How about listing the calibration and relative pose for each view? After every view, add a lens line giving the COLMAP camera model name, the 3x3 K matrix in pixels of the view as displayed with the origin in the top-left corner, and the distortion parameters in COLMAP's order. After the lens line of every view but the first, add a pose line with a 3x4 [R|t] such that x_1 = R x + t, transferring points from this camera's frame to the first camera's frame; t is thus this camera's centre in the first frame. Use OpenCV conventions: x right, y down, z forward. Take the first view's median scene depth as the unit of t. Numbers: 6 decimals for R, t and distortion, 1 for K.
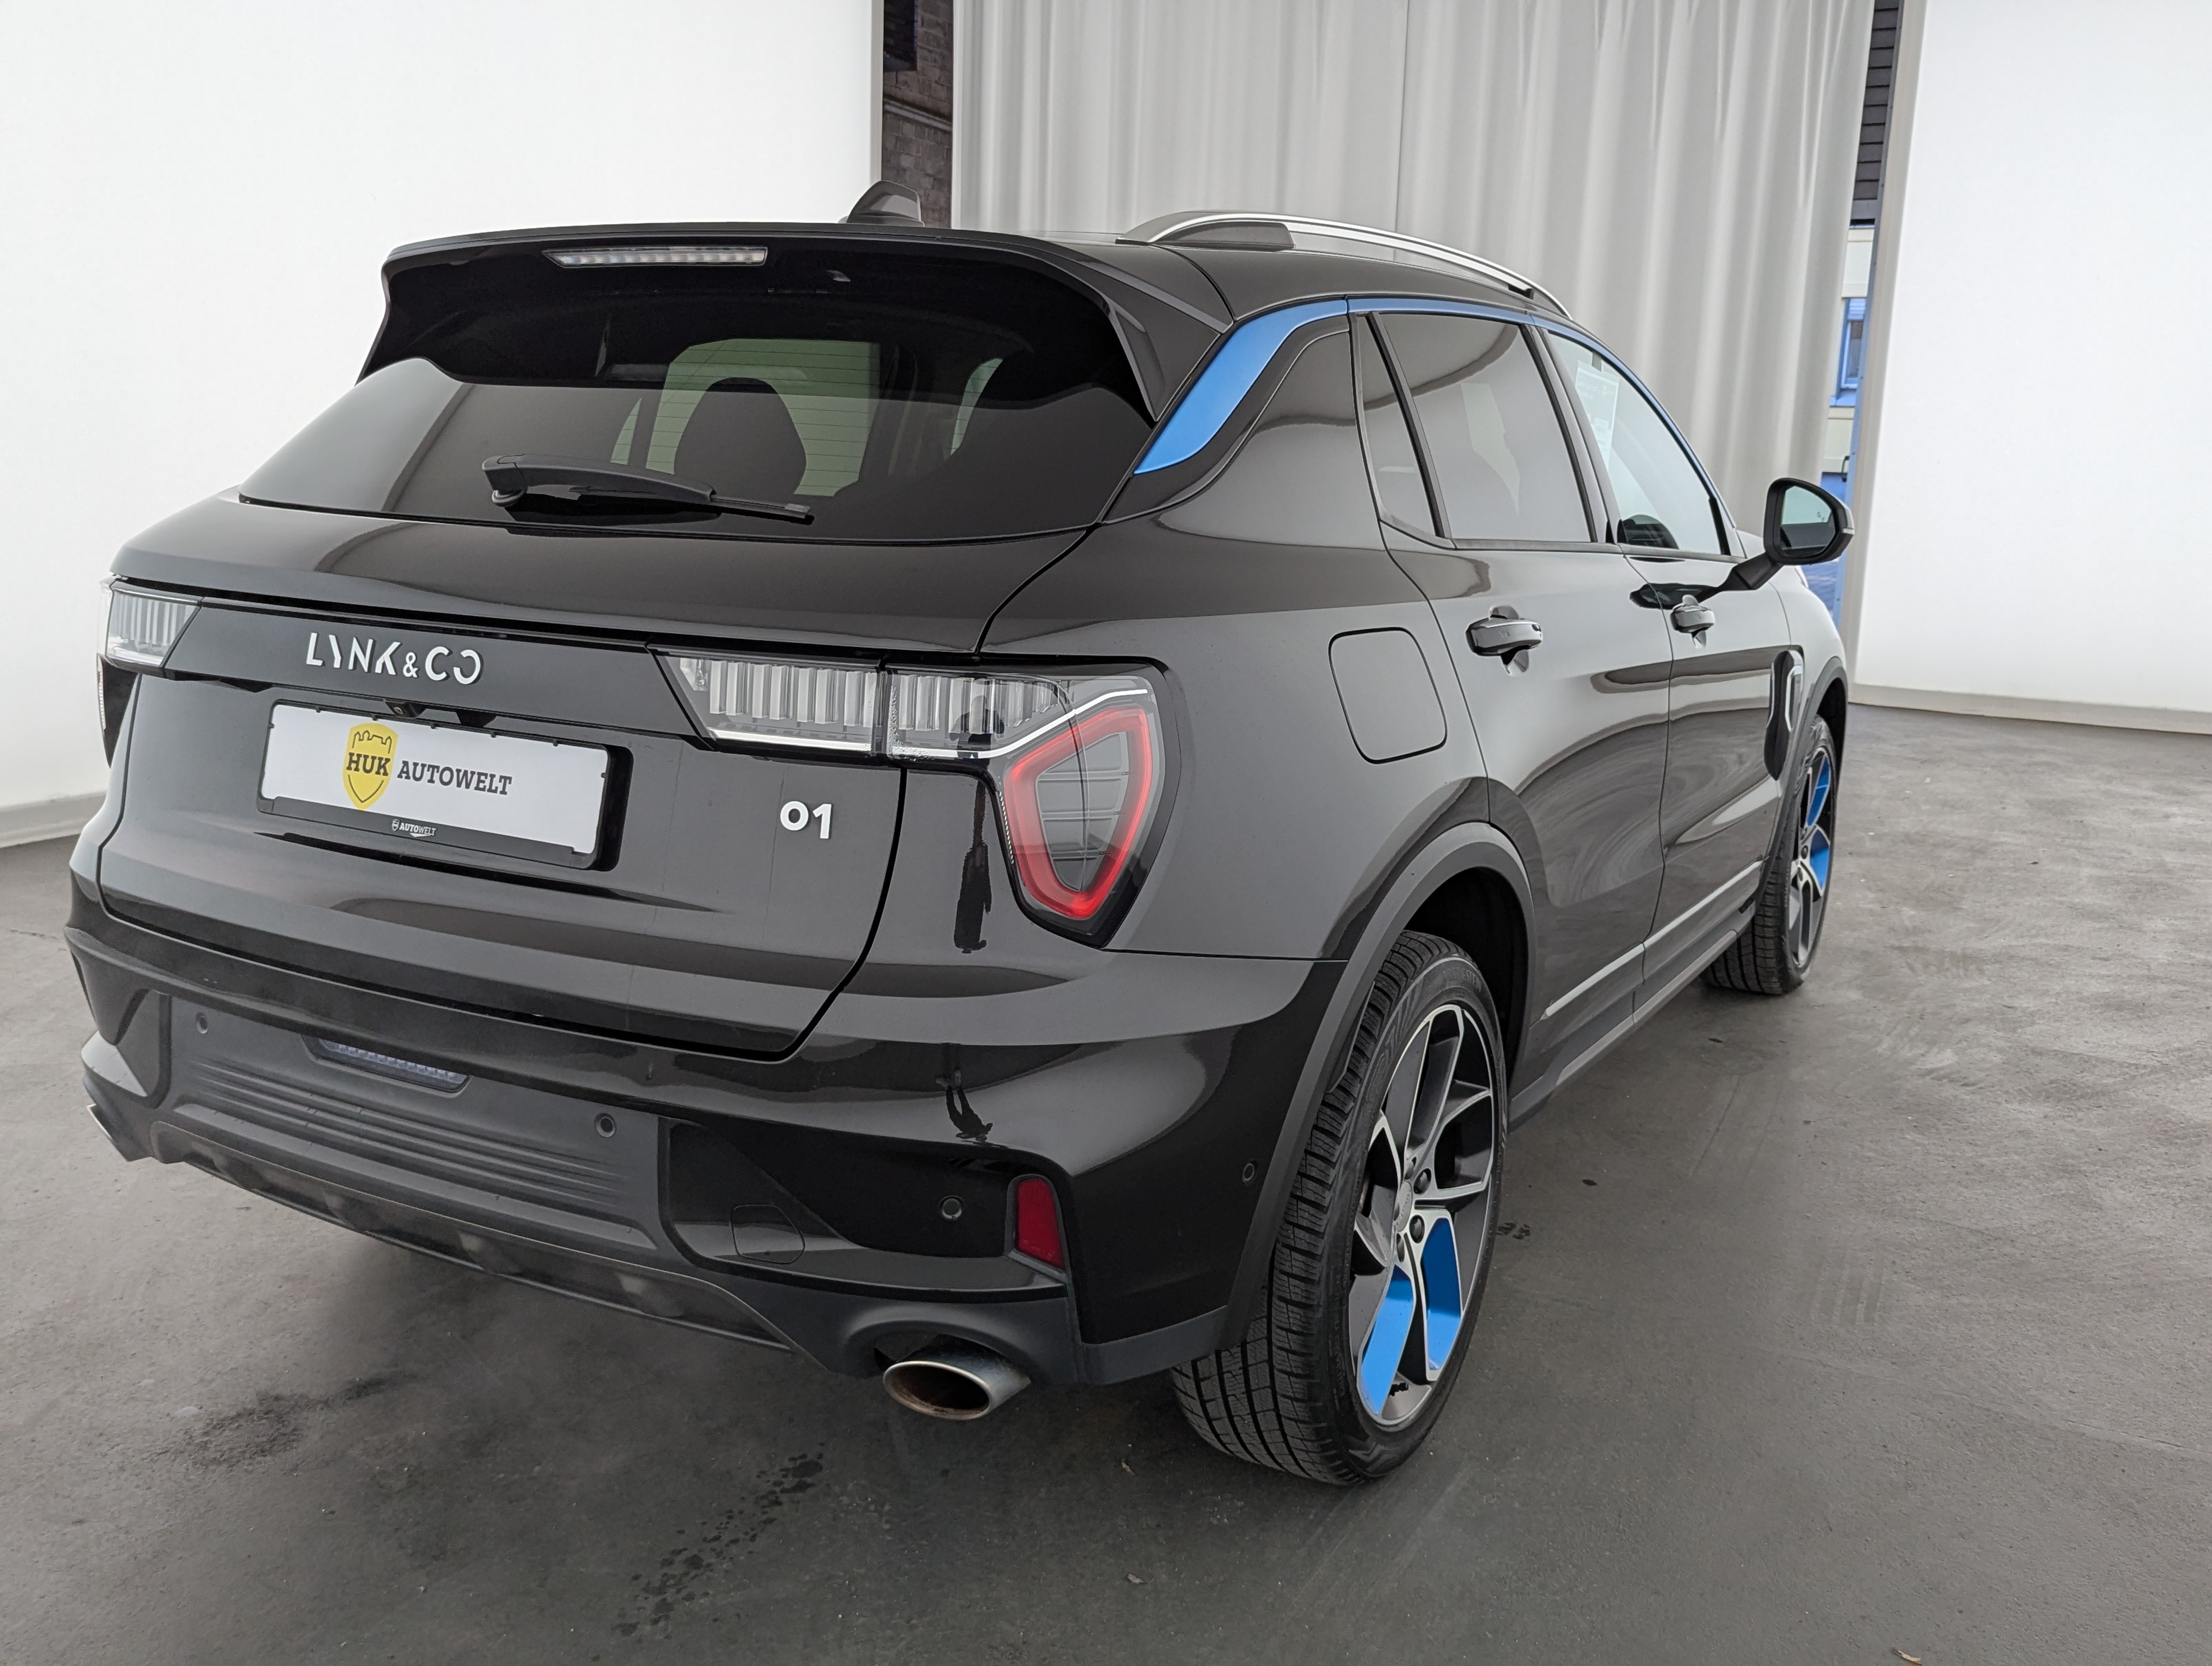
lens RADIAL K [[1921.2, 0, 1093.2], [0, 1921.2, 811.1], [0, 0, 1]] dist [0.041742, -0.009855]
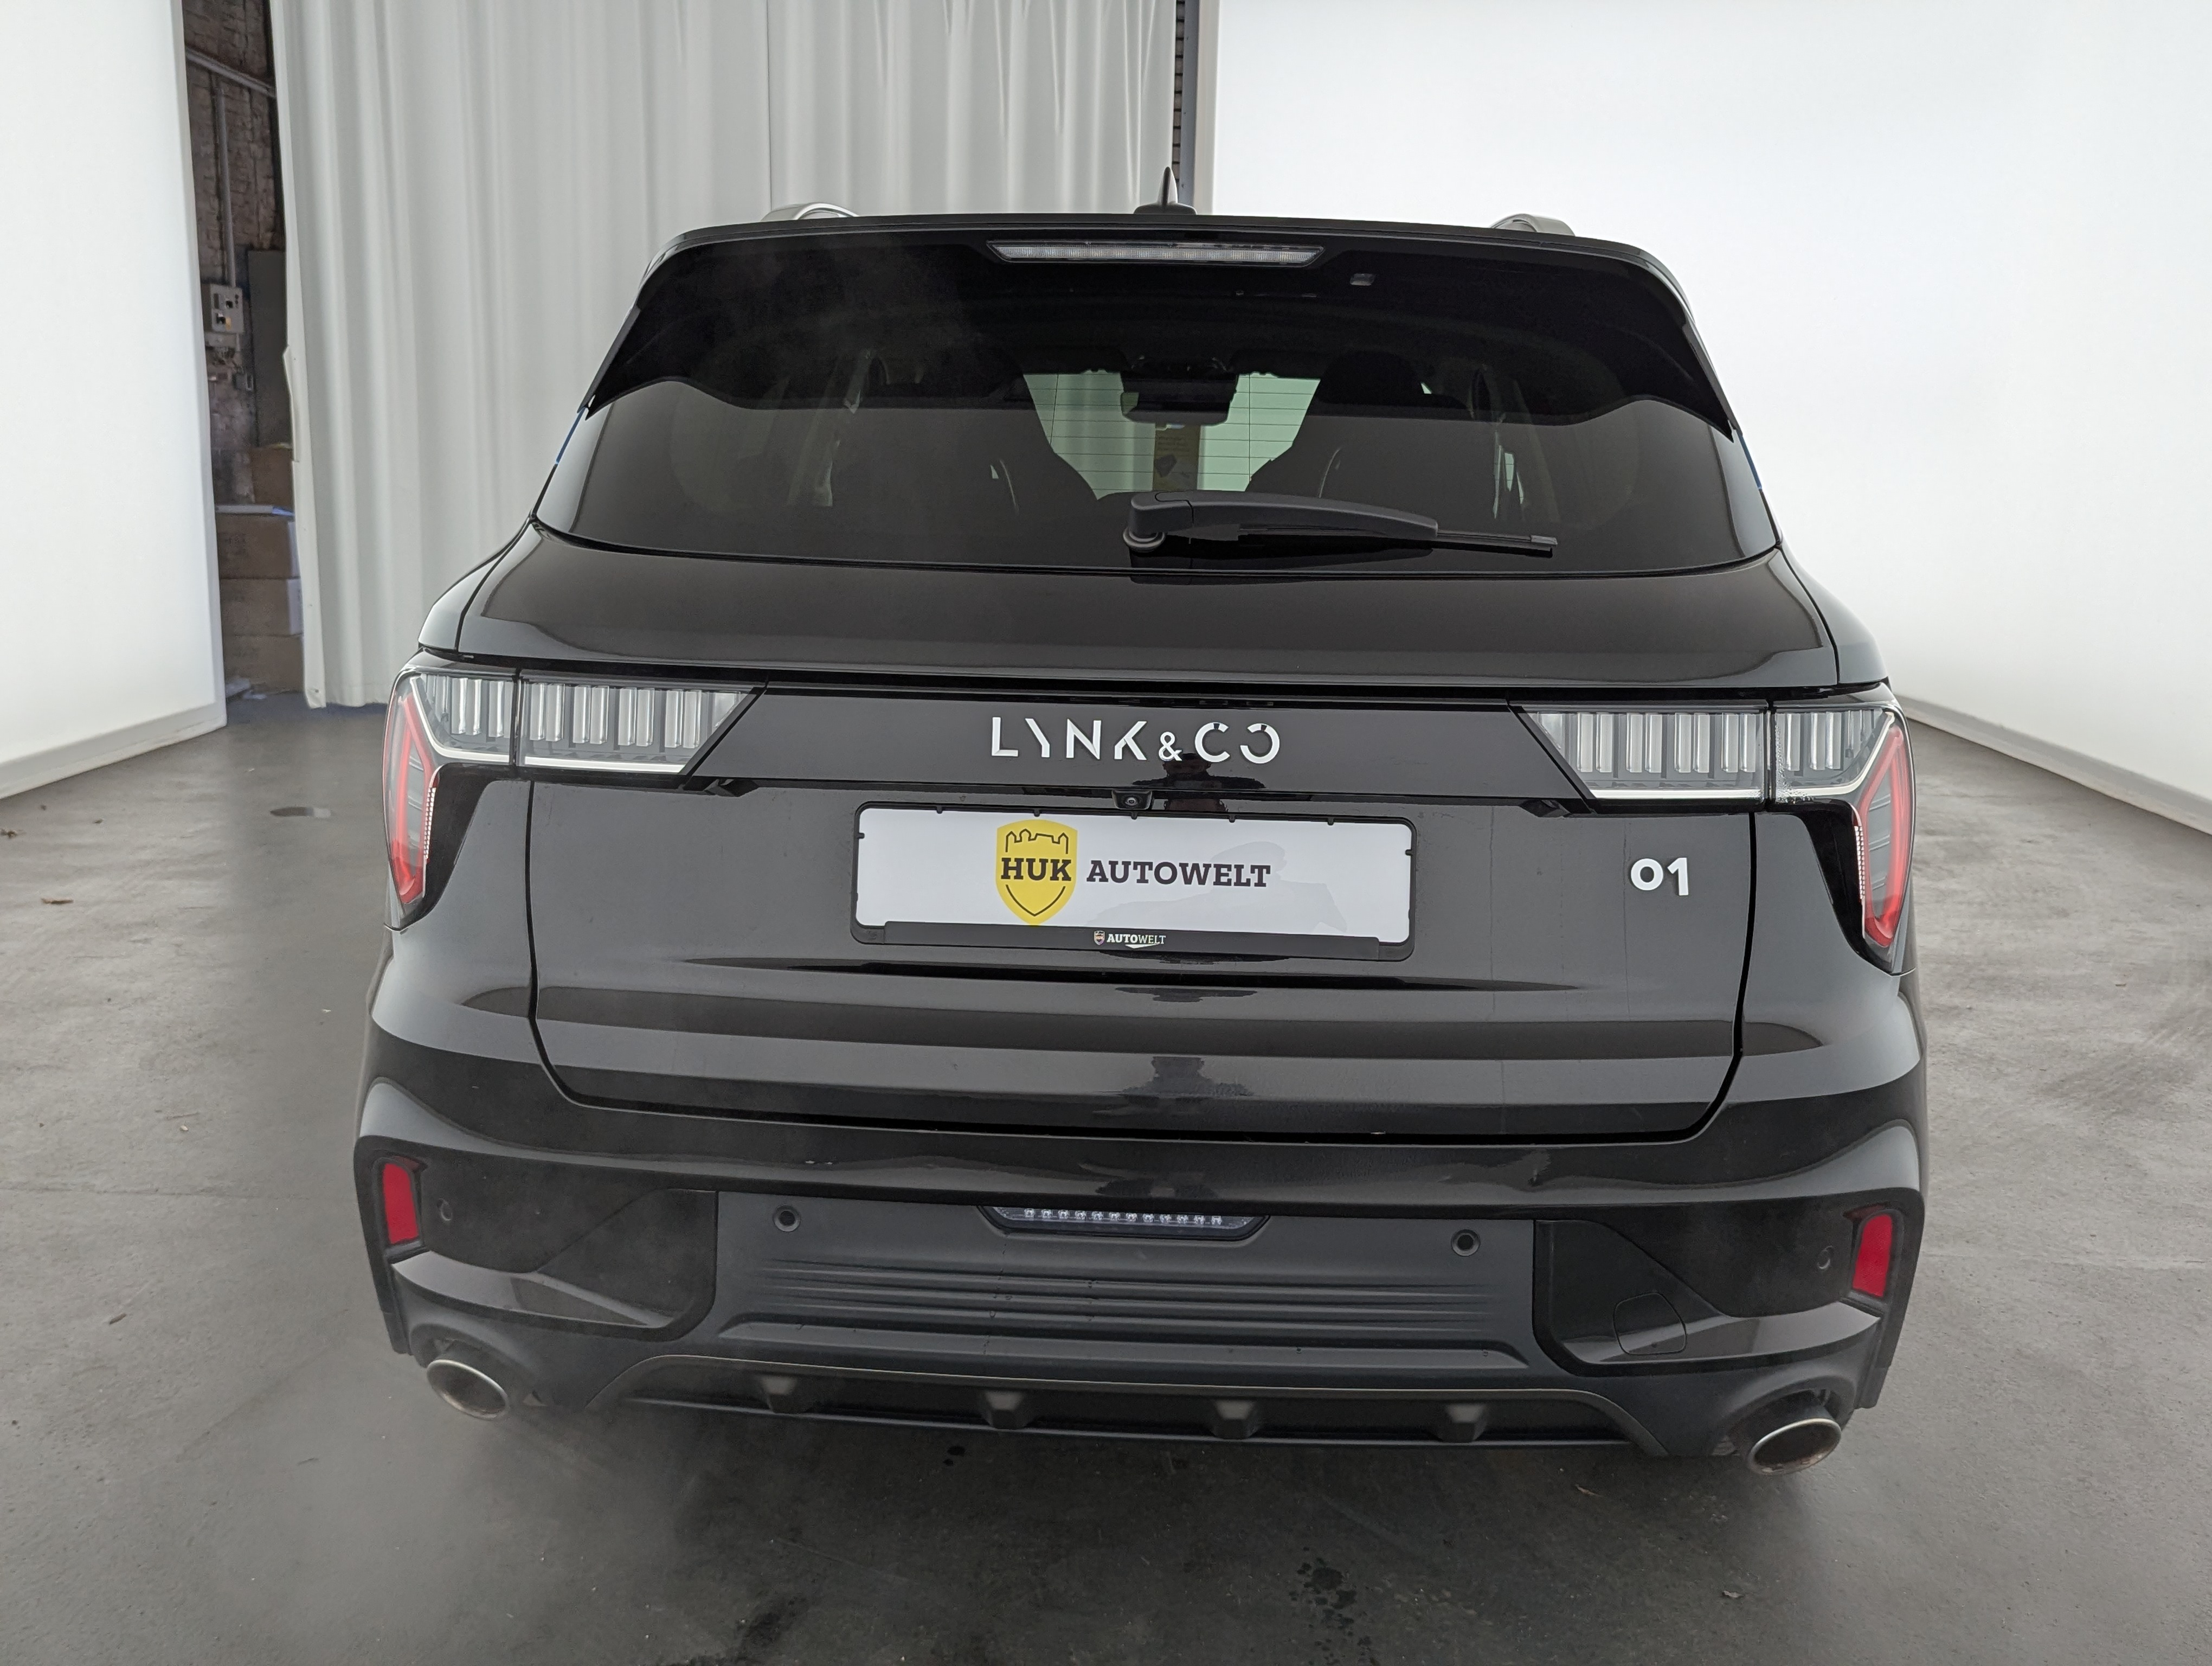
lens RADIAL K [[1921.2, 0, 1190.8], [0, 1921.2, 802.6], [0, 0, 1]] dist [0.041742, -0.009855]
pose [[0.897934, -0.098785, 0.428902, -0.691319], [0.092036, 0.995086, 0.036504, -0.079456], [-0.430400, 0.006696, 0.902613, 0.236759]]
